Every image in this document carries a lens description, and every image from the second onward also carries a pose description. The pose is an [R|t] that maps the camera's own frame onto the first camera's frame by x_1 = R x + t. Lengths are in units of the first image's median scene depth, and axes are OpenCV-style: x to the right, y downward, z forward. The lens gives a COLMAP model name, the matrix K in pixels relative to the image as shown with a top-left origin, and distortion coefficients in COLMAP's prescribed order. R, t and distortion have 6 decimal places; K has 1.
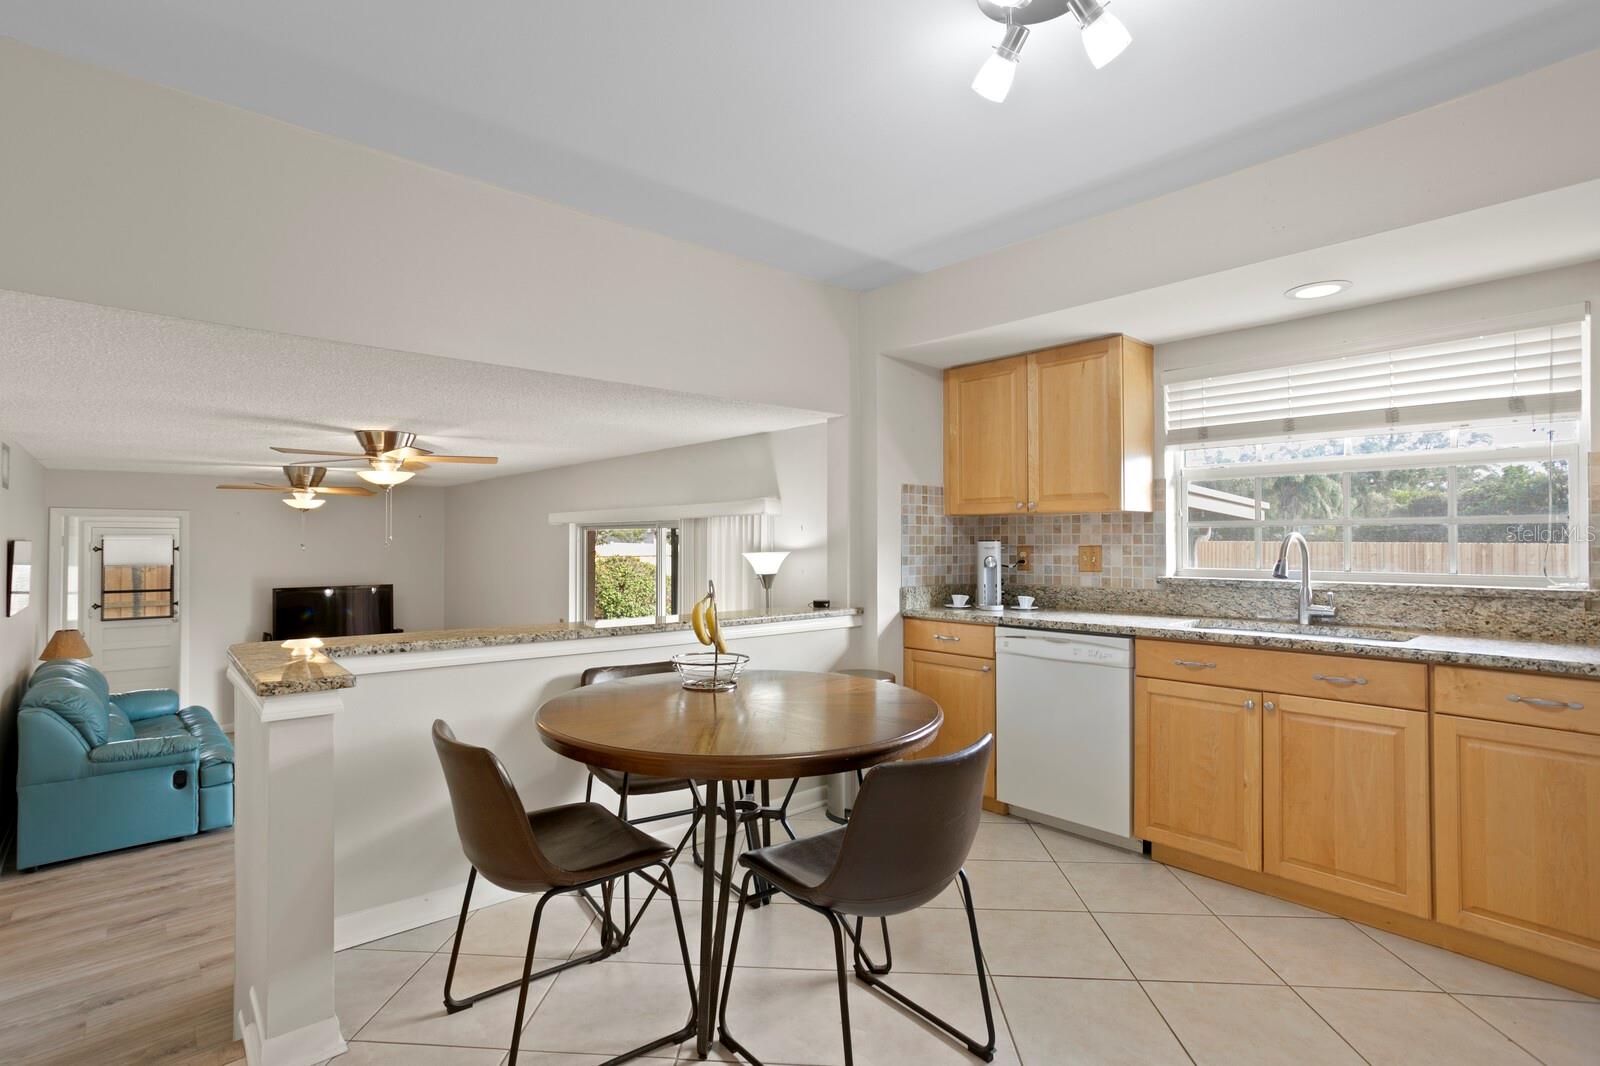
lens RADIAL K [[784.6, 0, 800.0], [0, 784.6, 533.0], [0, 0, 1]] dist [-0.036764, 0.043666]
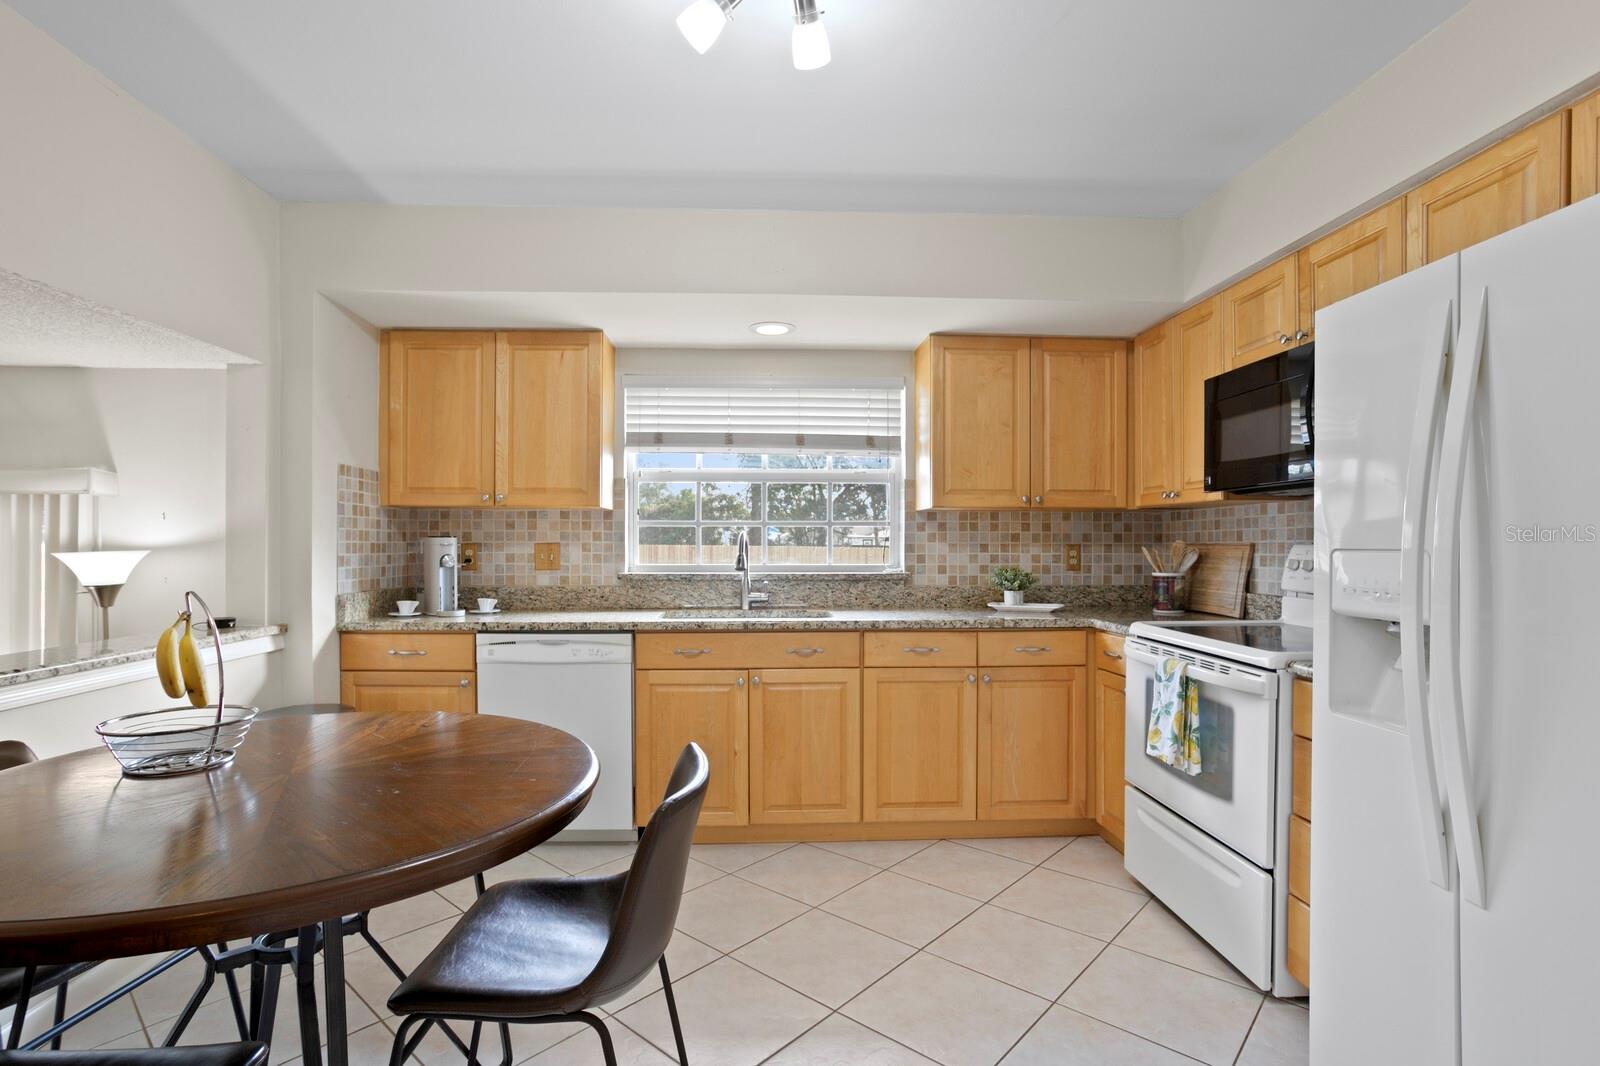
lens RADIAL K [[781.6, 0, 794.9], [0, 781.6, 544.2], [0, 0, 1]] dist [-0.039411, 0.043004]
pose [[0.642203, 0.001637, 0.766533, -0.183549], [-0.011652, 0.999903, 0.007627, 0.007468], [-0.766446, -0.013829, 0.642160, 0.158713]]
